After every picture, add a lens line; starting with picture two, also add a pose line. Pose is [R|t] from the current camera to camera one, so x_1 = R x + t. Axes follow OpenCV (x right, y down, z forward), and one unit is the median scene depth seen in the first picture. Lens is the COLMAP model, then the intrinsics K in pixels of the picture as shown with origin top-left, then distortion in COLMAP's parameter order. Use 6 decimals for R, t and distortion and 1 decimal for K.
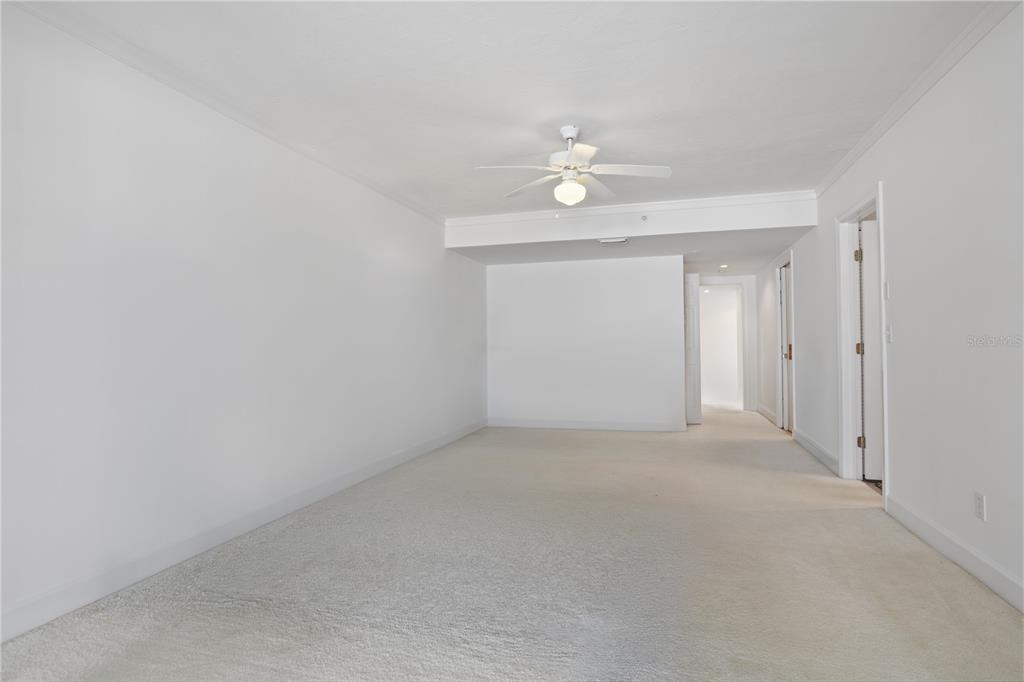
lens RADIAL K [[518.4, 0, 524.4], [0, 518.4, 338.4], [0, 0, 1]] dist [-0.049756, 0.035640]
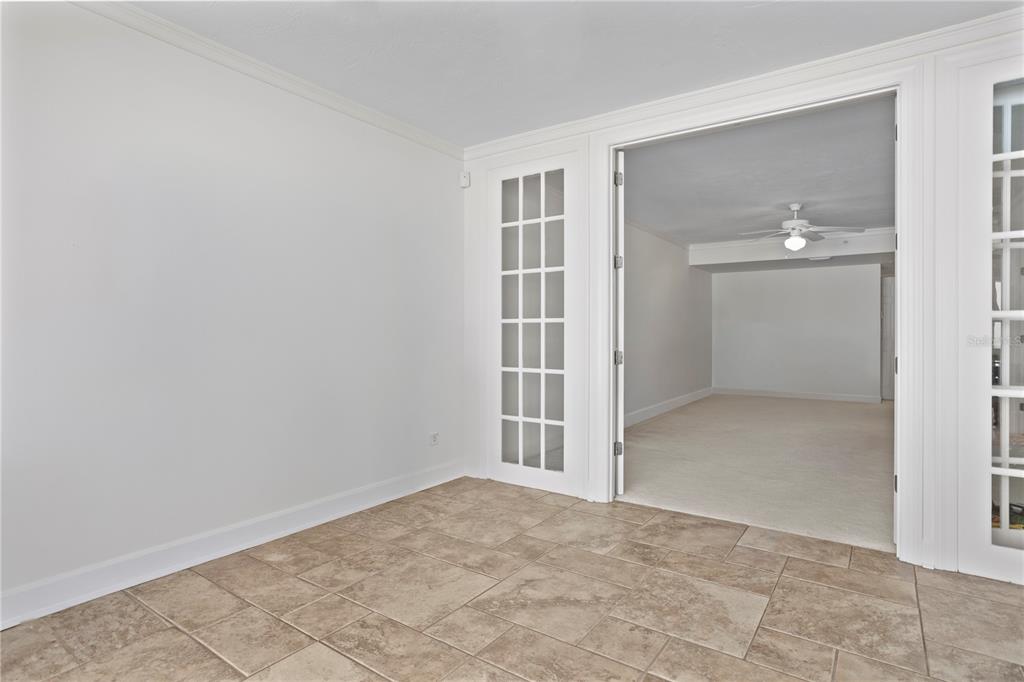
lens RADIAL K [[518.4, 0, 524.4], [0, 518.4, 338.4], [0, 0, 1]] dist [-0.049756, 0.035640]
pose [[0.945242, 0.012875, -0.326116, -0.120727], [-0.005597, 0.999714, 0.023246, -0.002378], [0.326322, -0.020147, 0.945044, -0.534049]]
